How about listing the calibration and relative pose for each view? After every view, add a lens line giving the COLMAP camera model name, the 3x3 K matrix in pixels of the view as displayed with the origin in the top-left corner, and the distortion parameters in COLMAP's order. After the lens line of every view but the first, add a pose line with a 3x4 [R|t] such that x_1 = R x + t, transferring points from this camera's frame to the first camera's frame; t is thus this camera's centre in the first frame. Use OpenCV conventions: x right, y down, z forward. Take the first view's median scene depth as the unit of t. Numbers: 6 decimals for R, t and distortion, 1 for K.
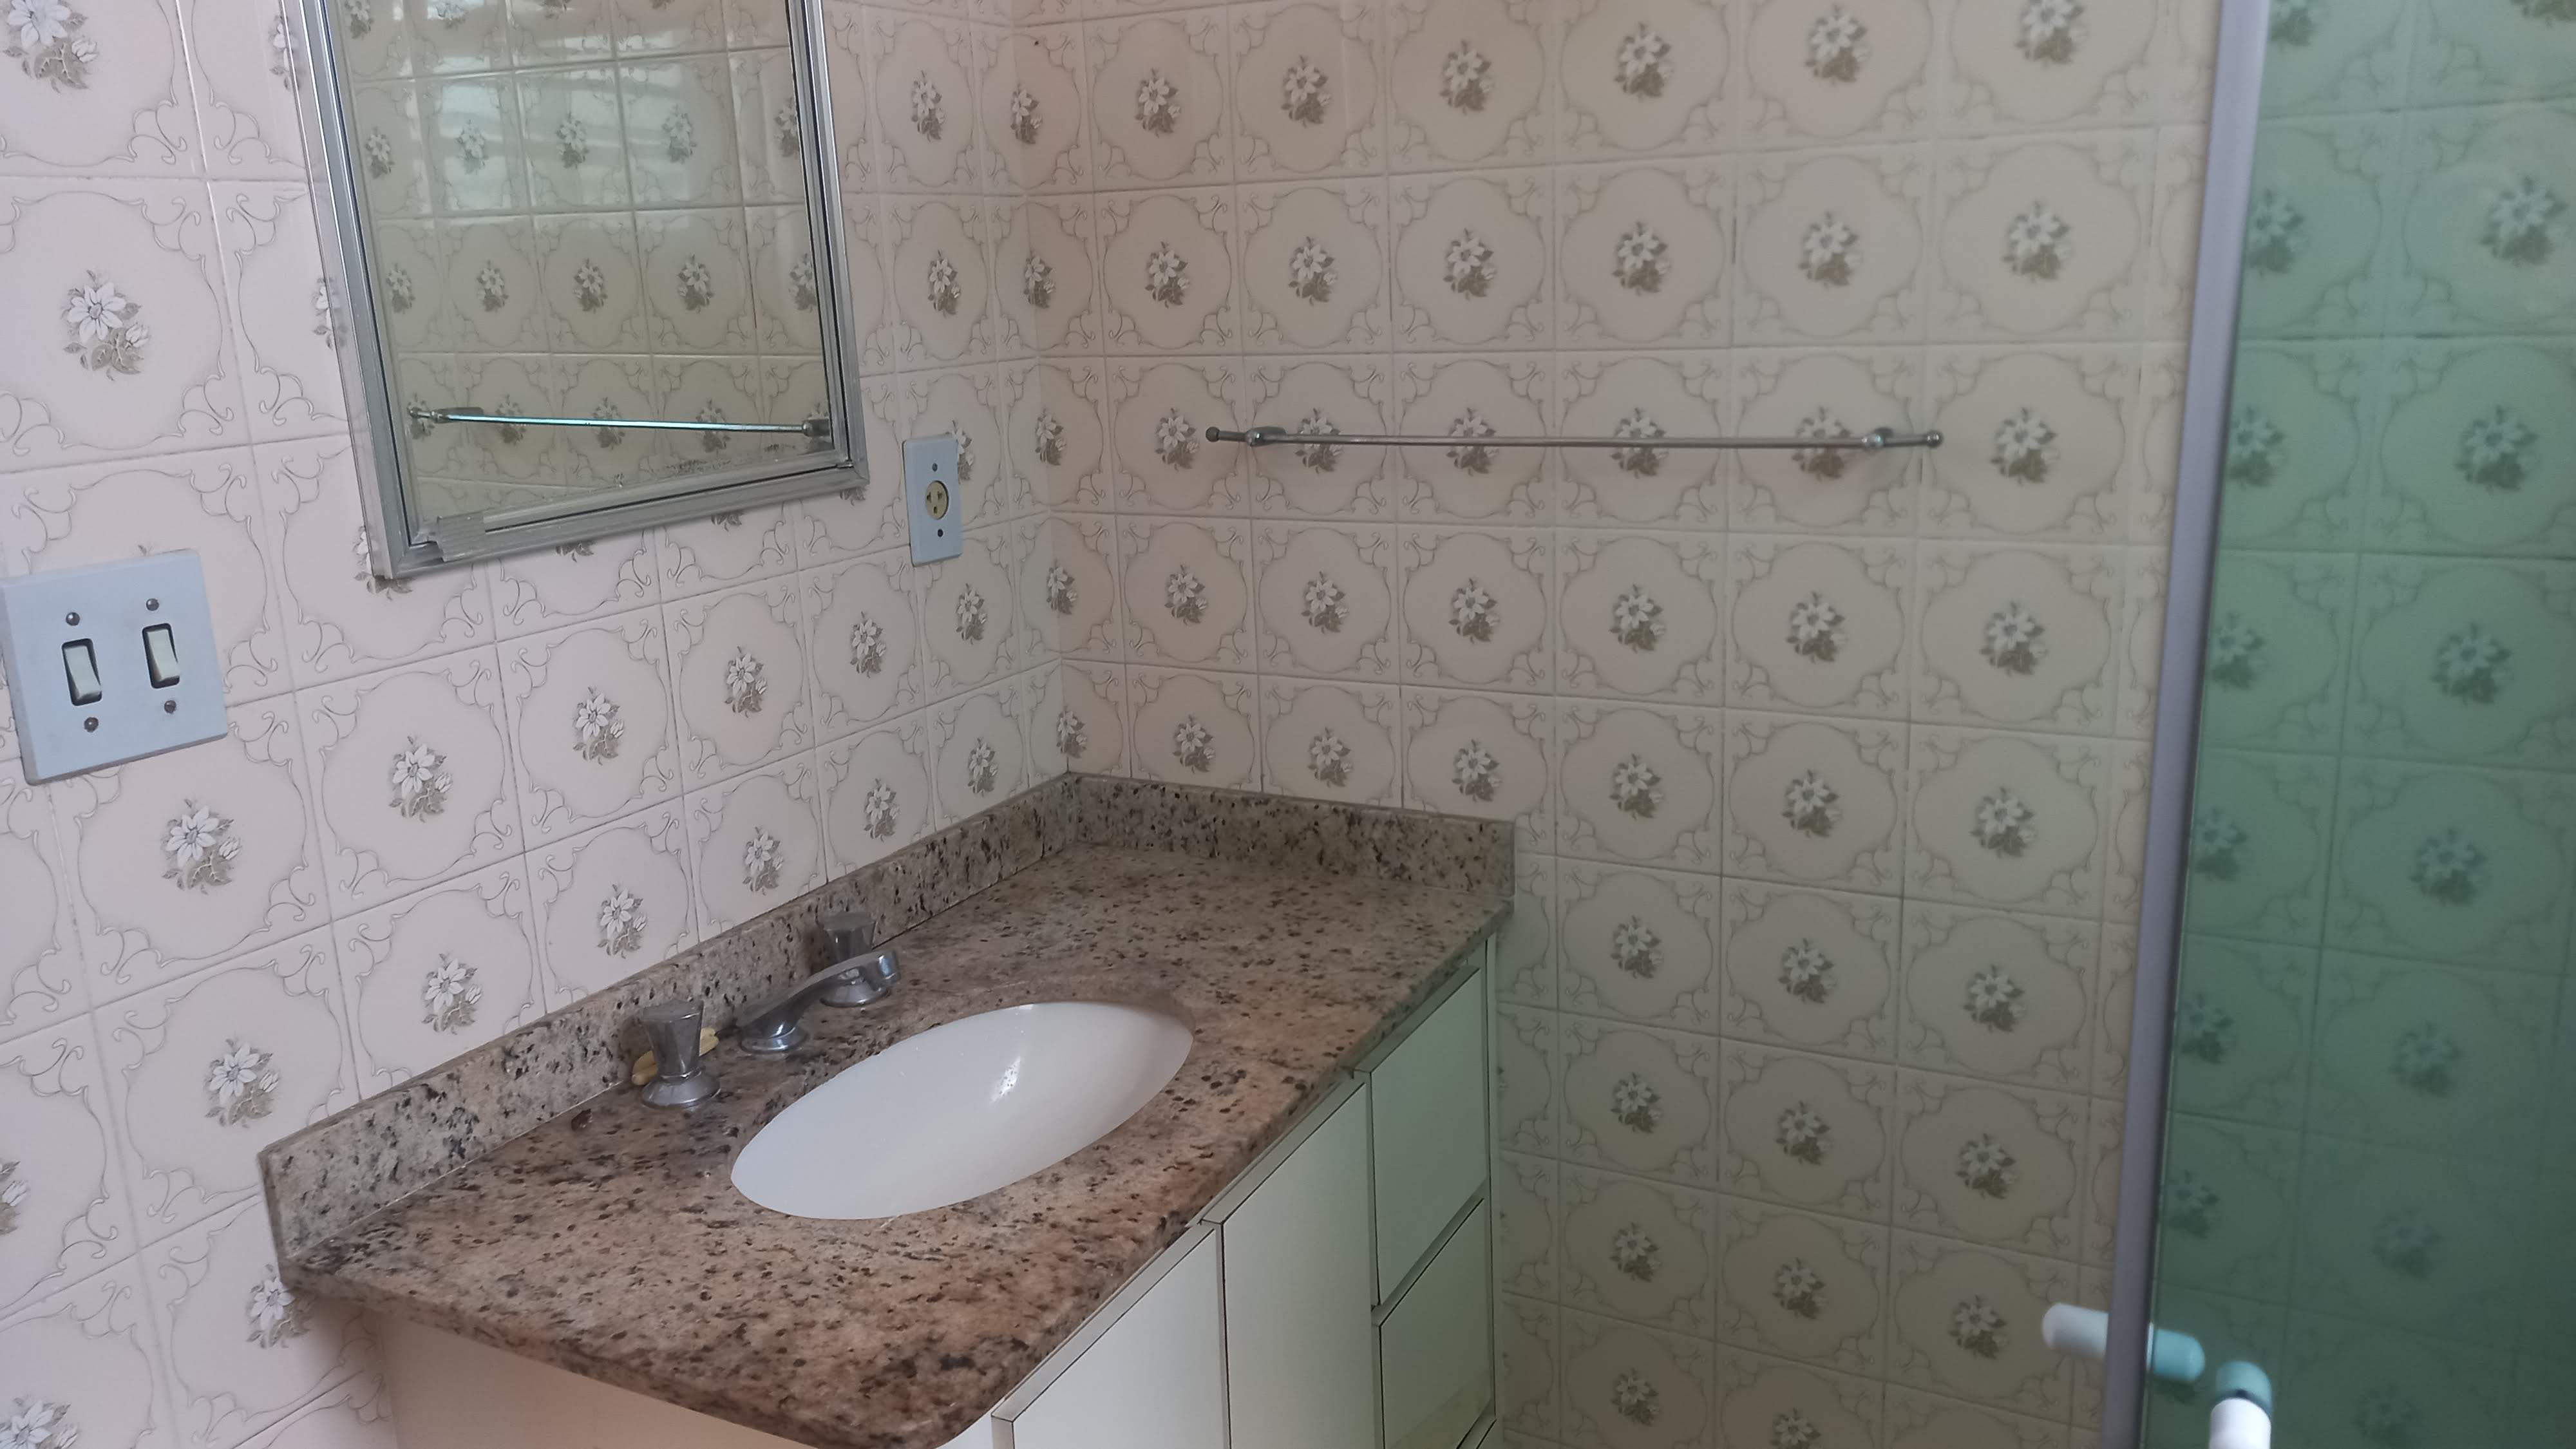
lens RADIAL K [[1915.3, 0, 1288.0], [0, 1915.3, 724.5], [0, 0, 1]] dist [0.105183, -0.127152]
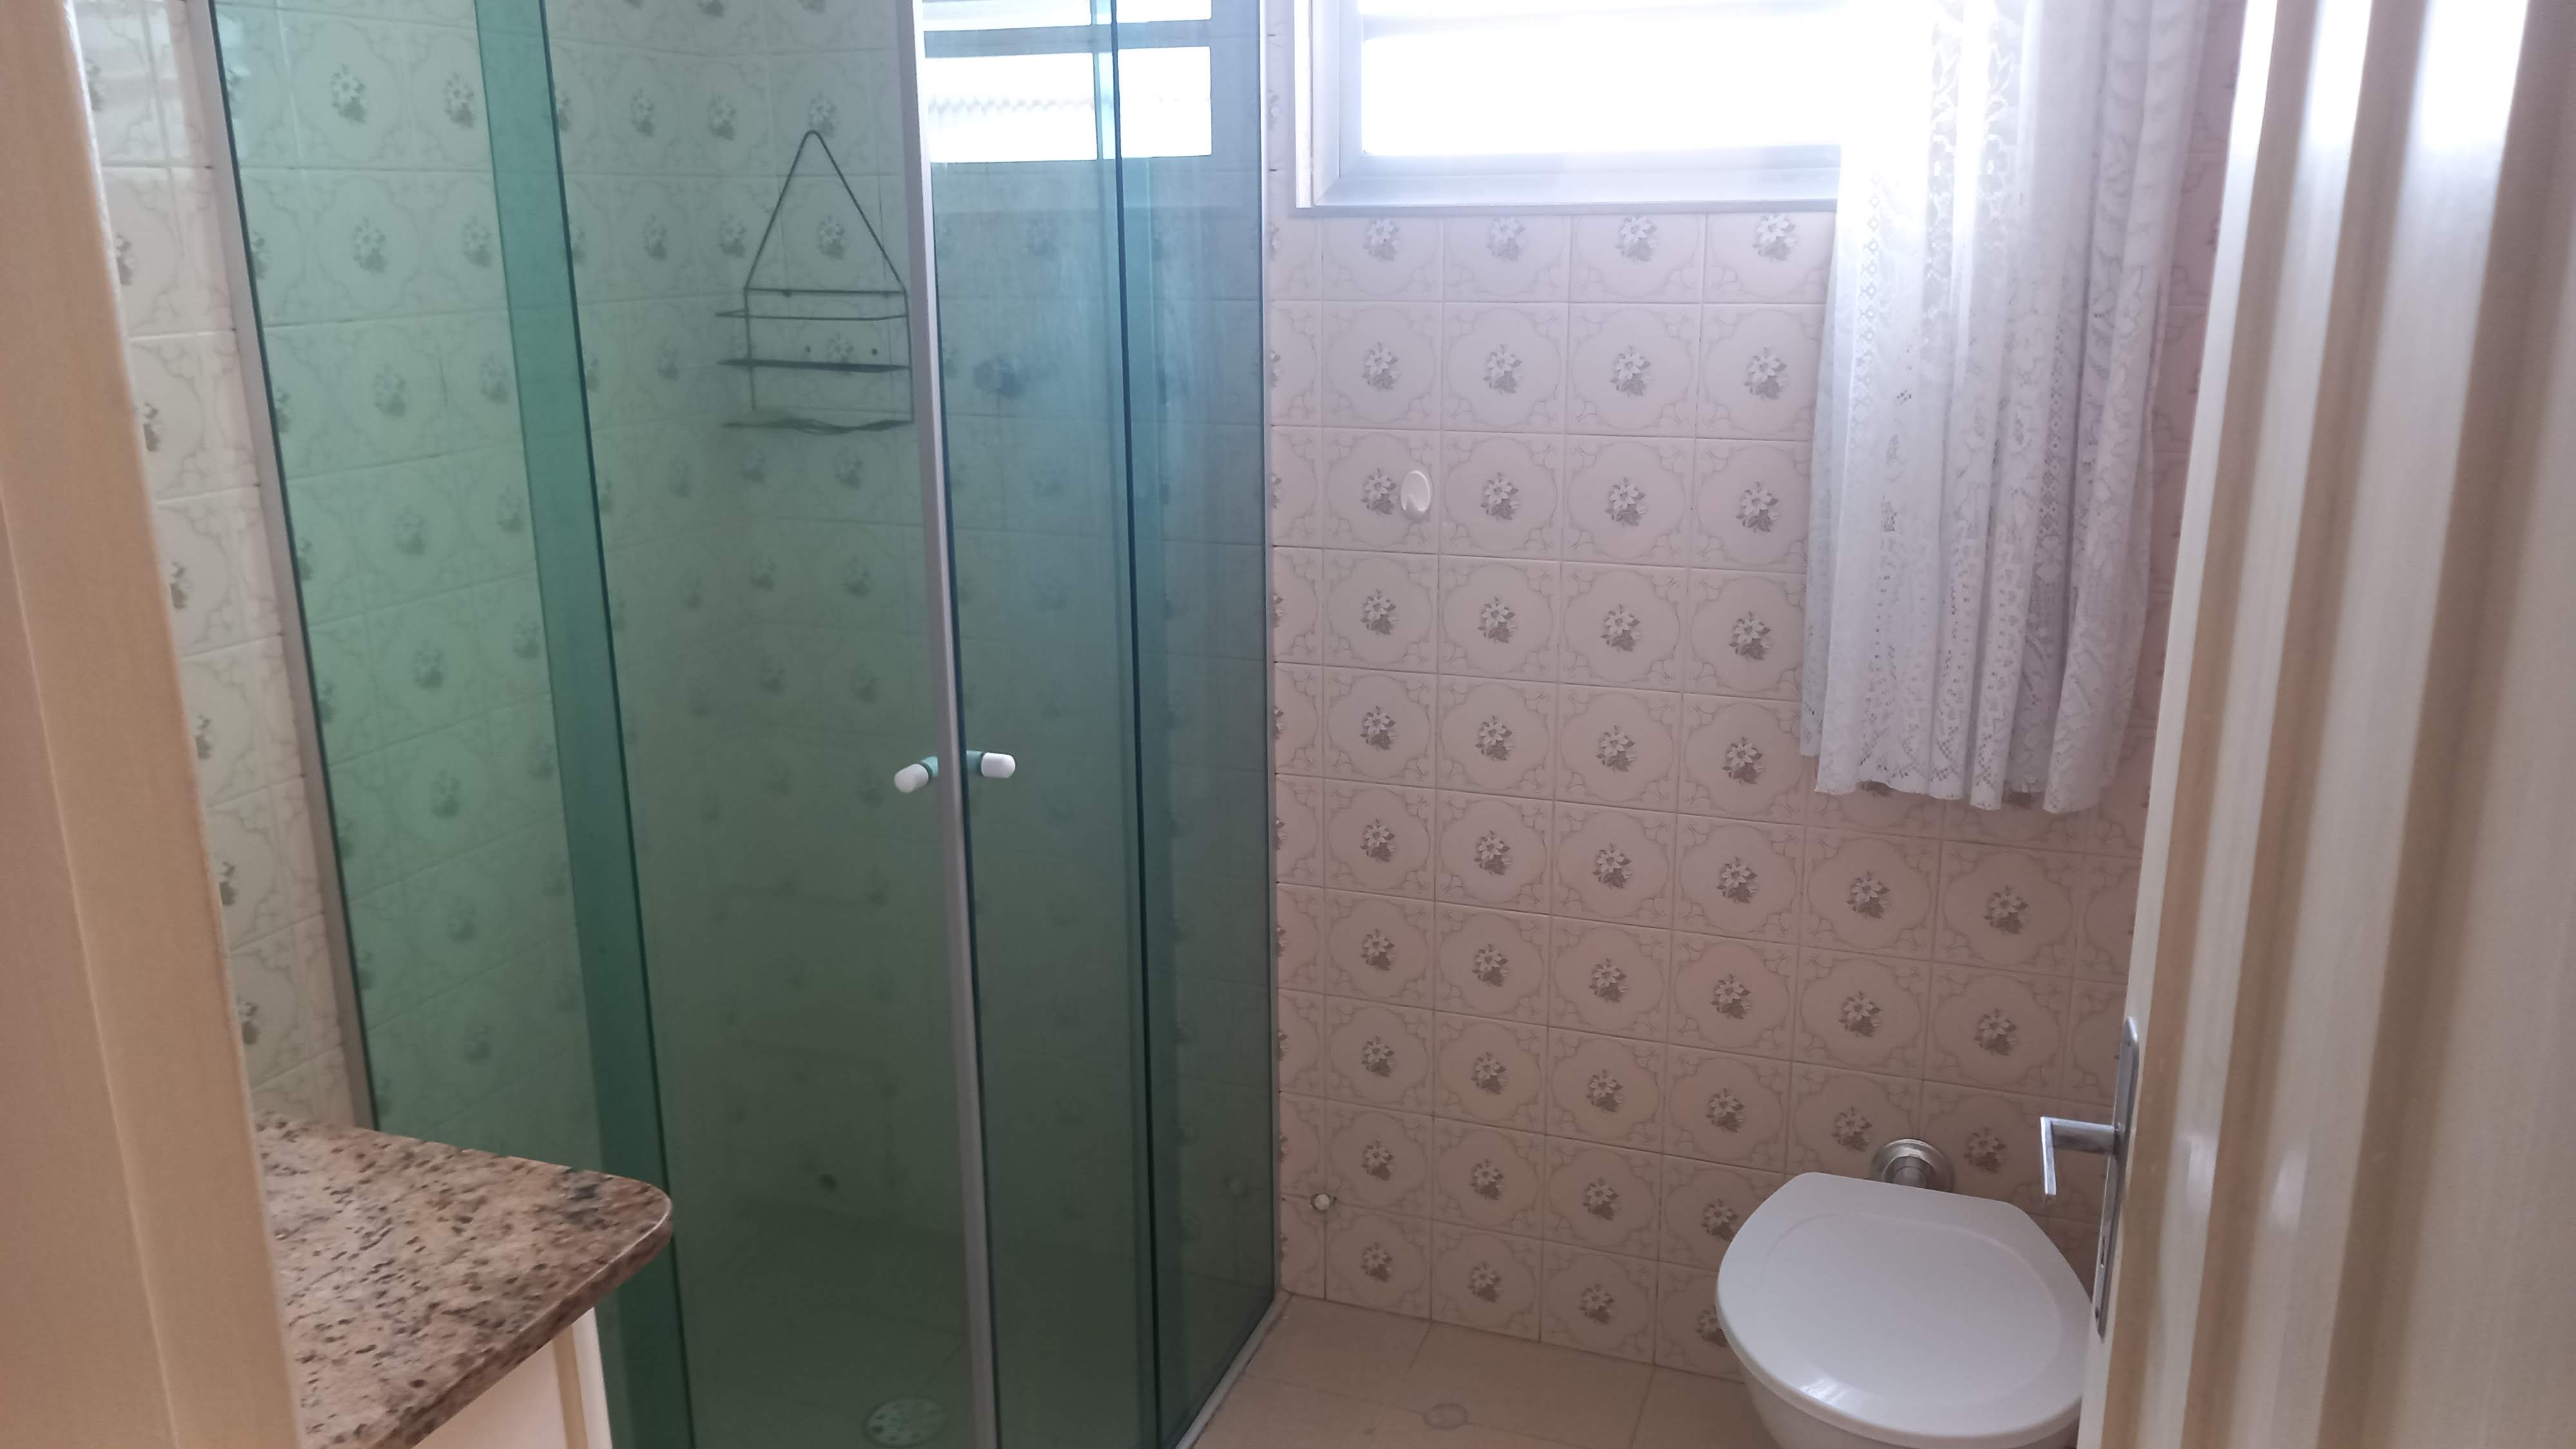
lens RADIAL K [[1915.3, 0, 1288.0], [0, 1915.3, 724.5], [0, 0, 1]] dist [0.105183, -0.127152]
pose [[-0.110355, -0.223586, 0.968417, -1.202052], [0.273856, 0.929810, 0.245879, -0.093154], [-0.955419, 0.292340, -0.041379, 0.537532]]
